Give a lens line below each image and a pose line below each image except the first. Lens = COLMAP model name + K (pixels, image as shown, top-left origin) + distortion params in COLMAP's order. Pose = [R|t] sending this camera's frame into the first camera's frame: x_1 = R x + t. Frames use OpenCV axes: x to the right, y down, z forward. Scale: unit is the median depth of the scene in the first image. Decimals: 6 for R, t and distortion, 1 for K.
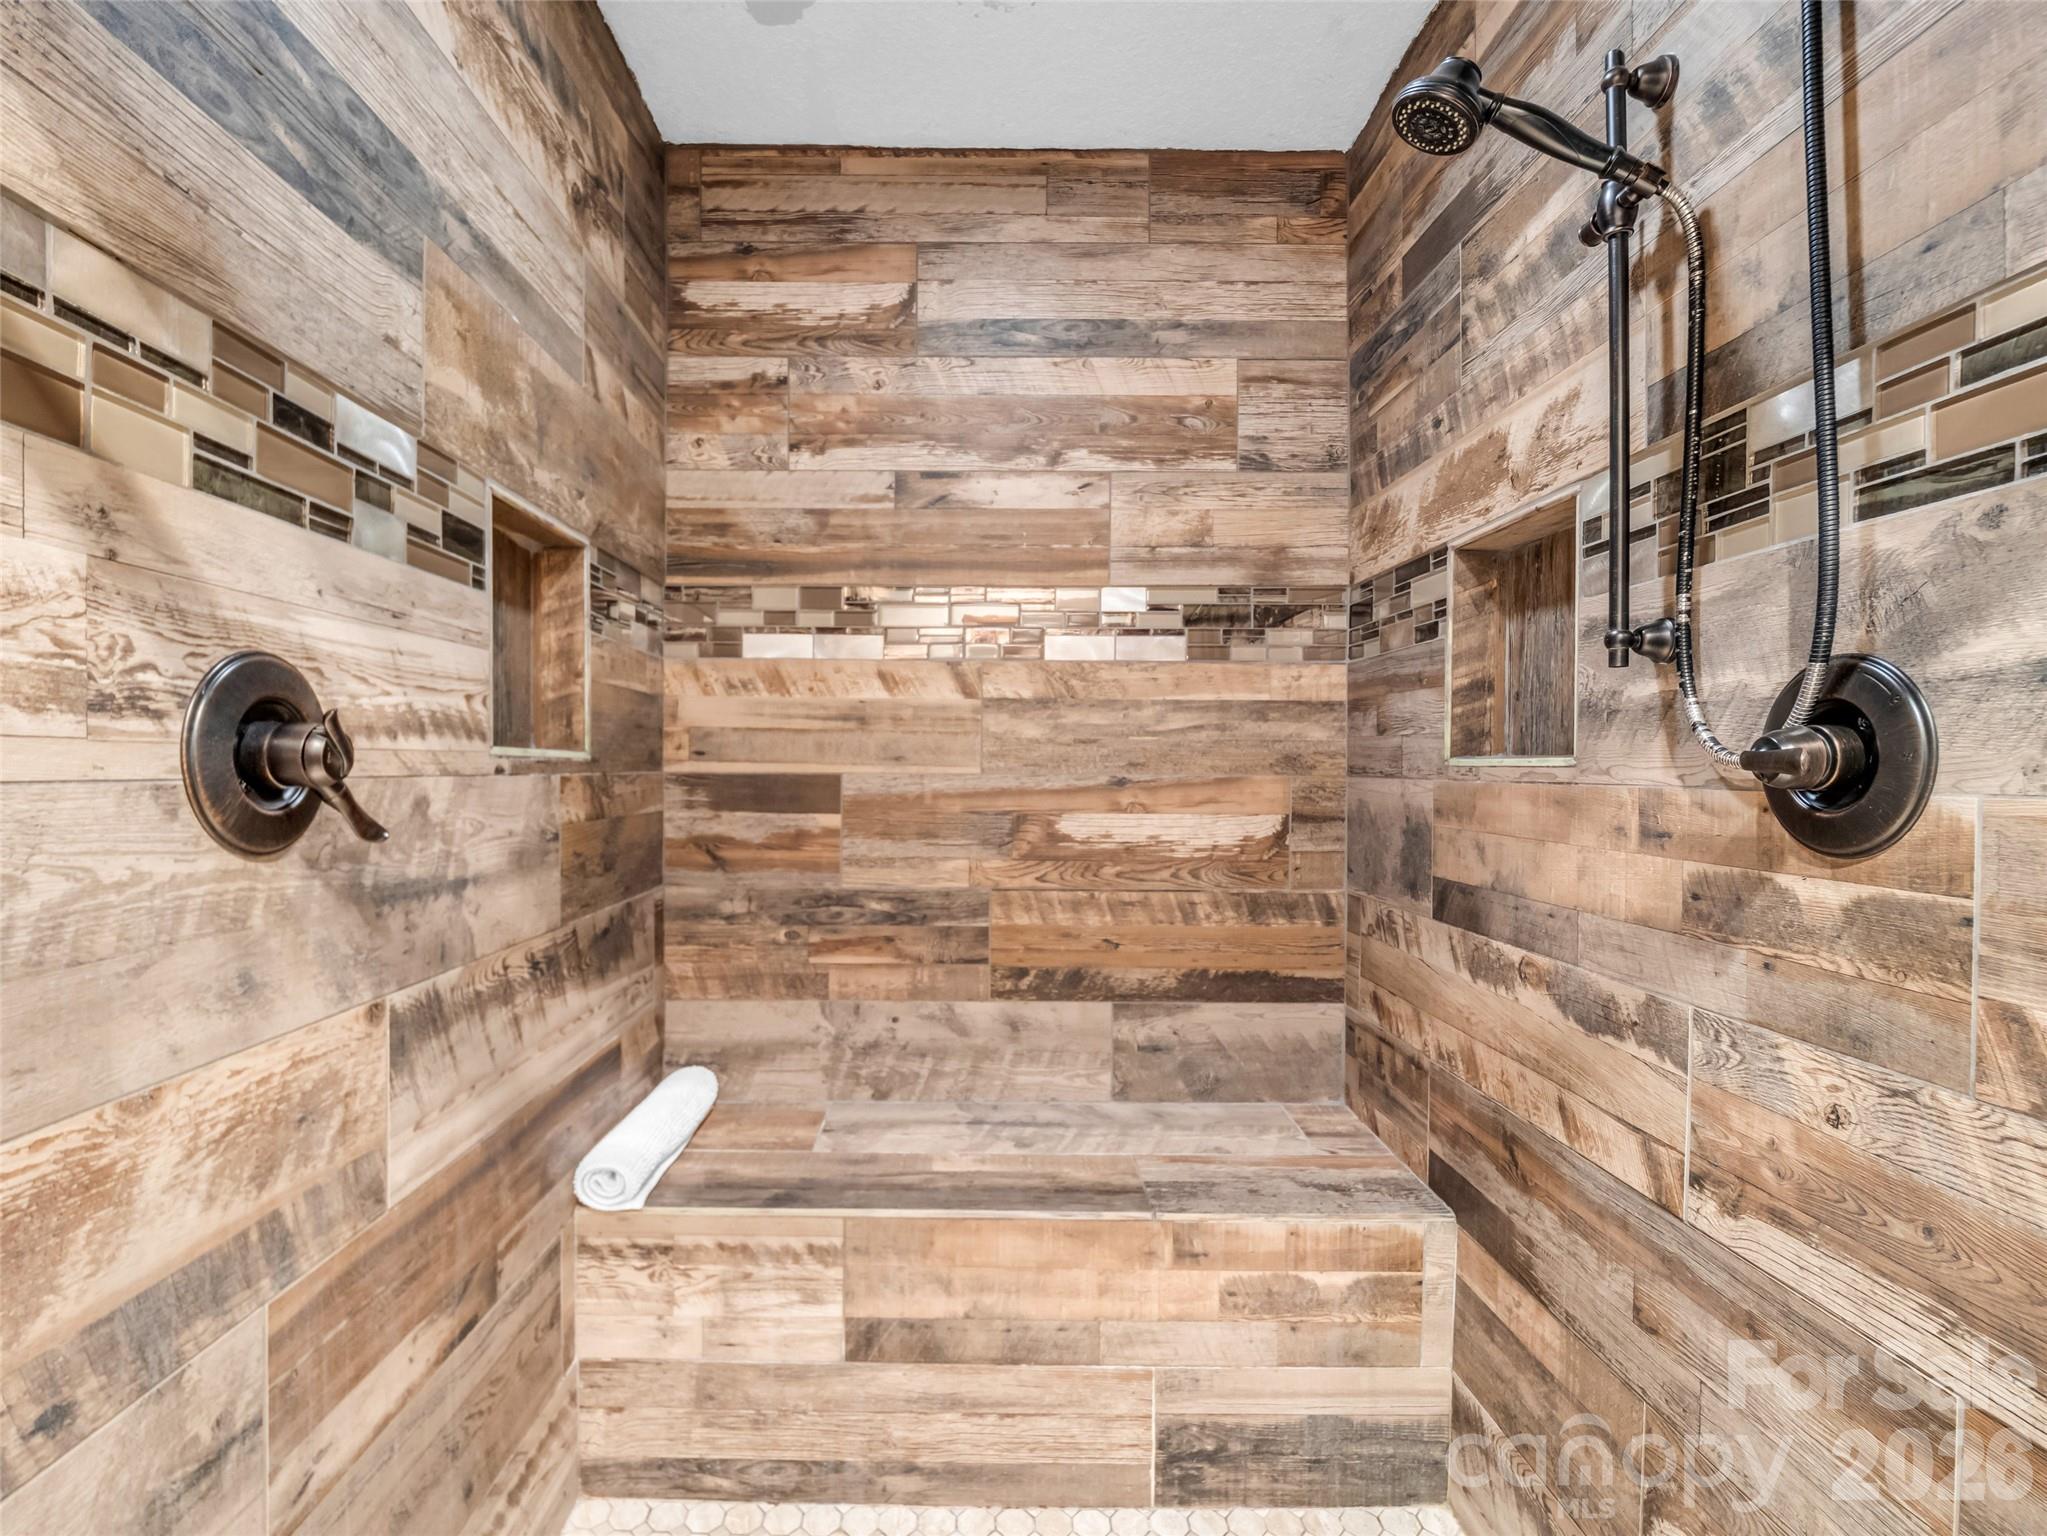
lens RADIAL K [[1028.6, 0, 992.7], [0, 1028.6, 762.0], [0, 0, 1]] dist [-0.002813, -0.000706]
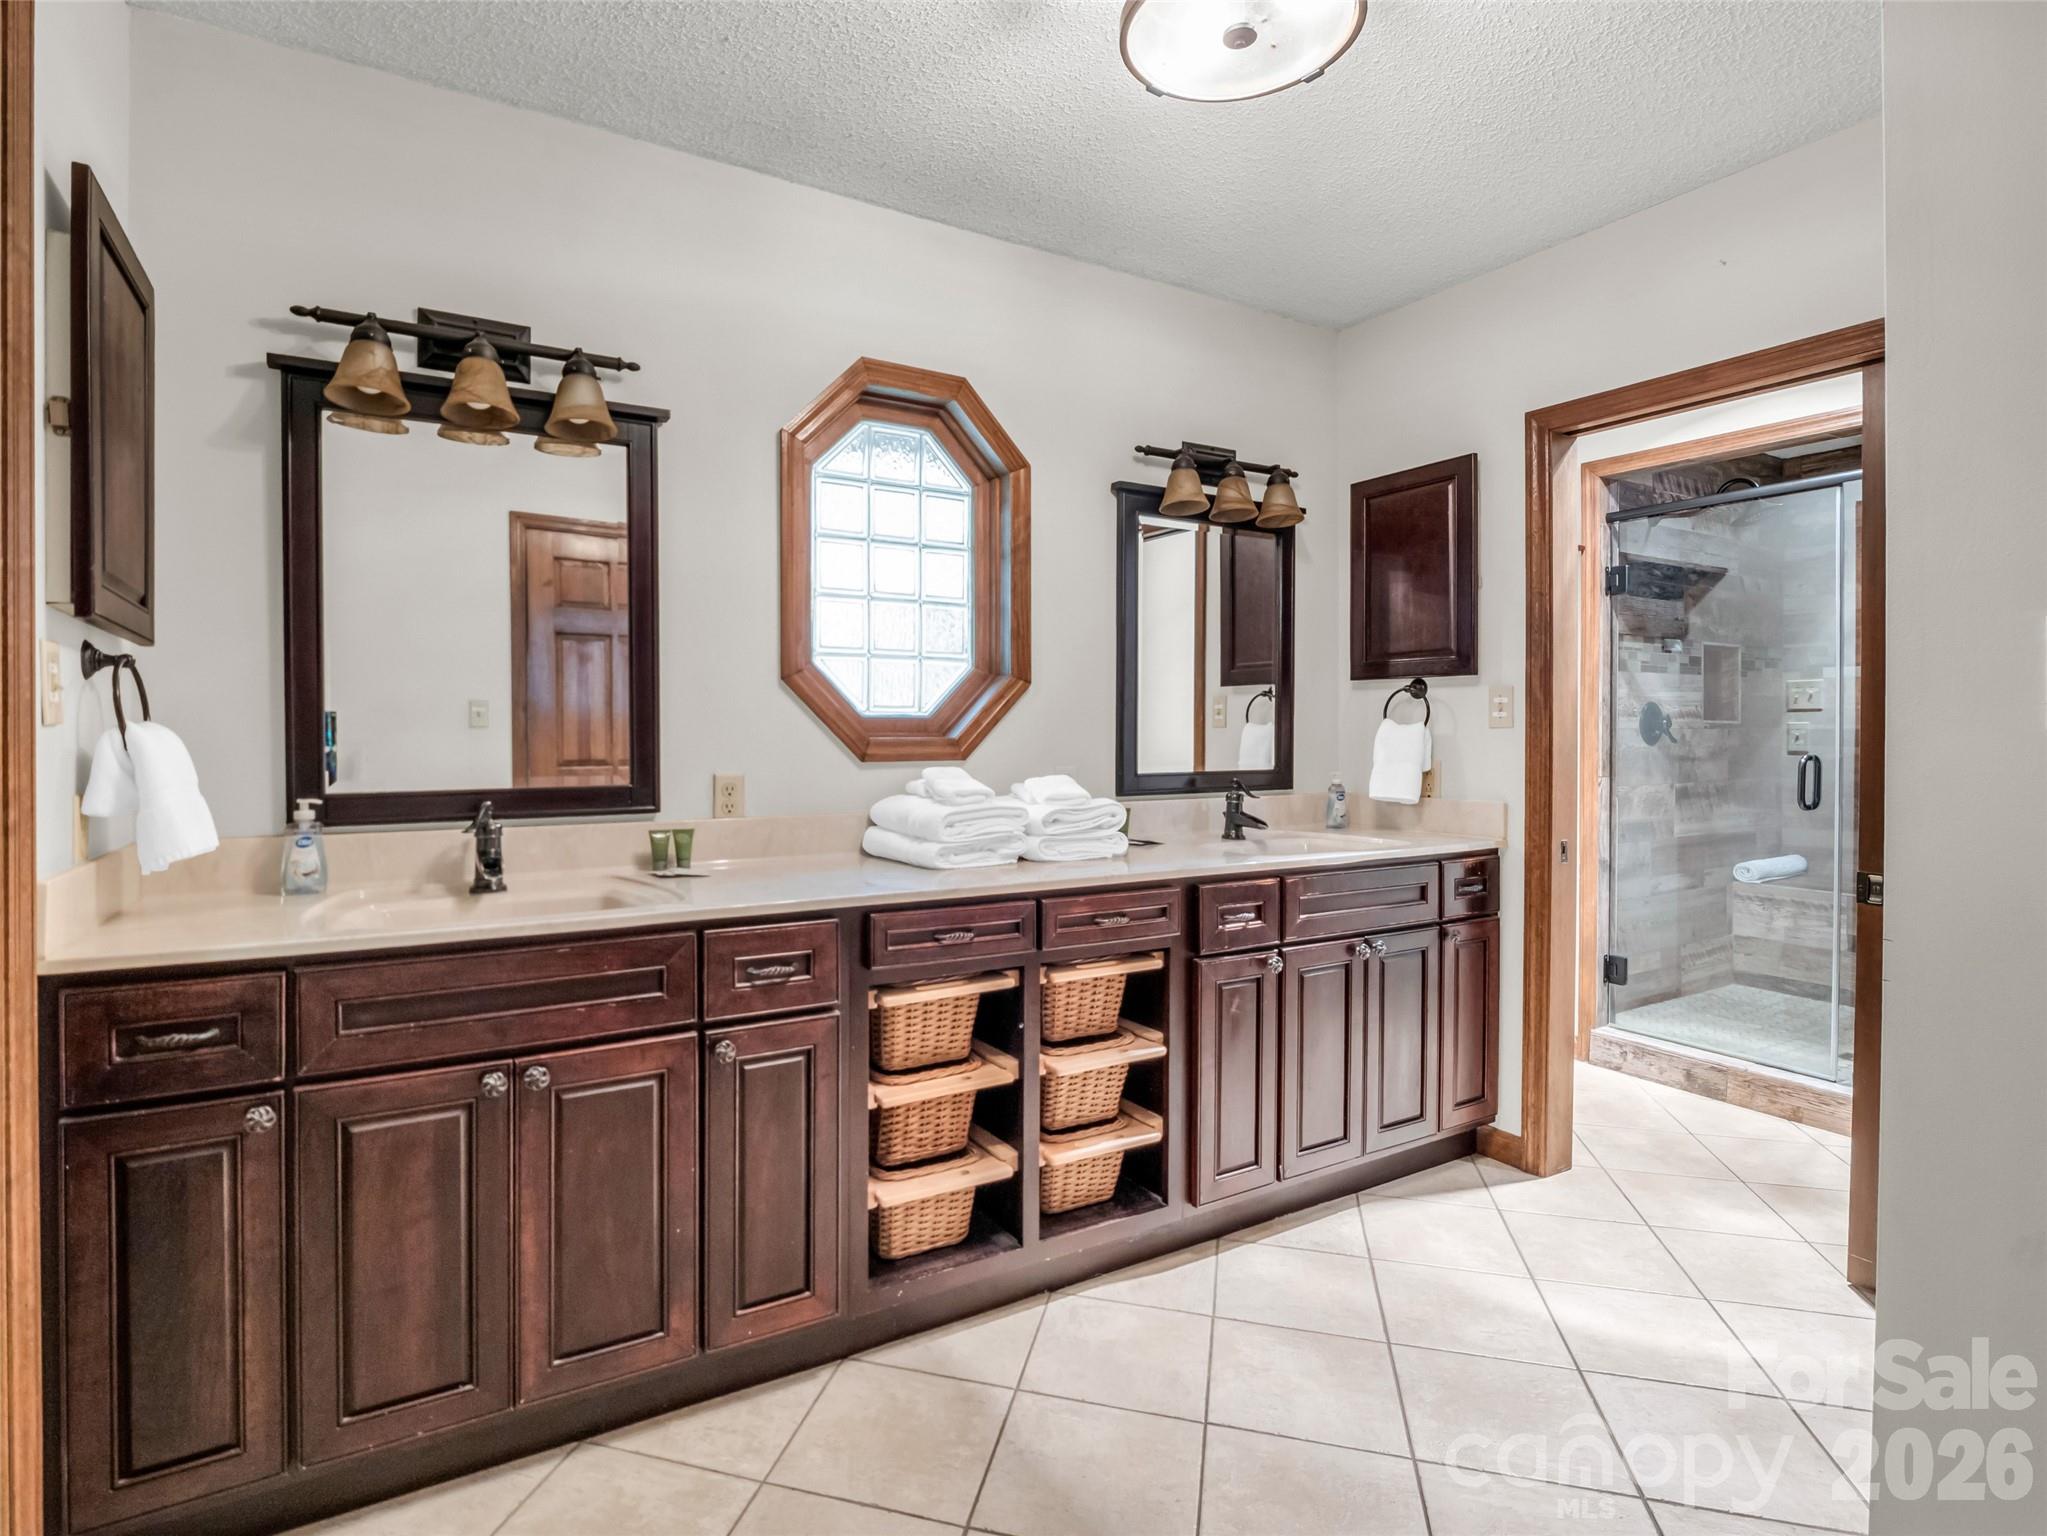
lens RADIAL K [[1028.6, 0, 992.7], [0, 1028.6, 762.0], [0, 0, 1]] dist [-0.002813, -0.000706]
pose [[0.498163, 0.016270, -0.866931, 1.060381], [0.009764, 0.999655, 0.024372, 0.014114], [0.867028, -0.020606, 0.497833, -2.248231]]
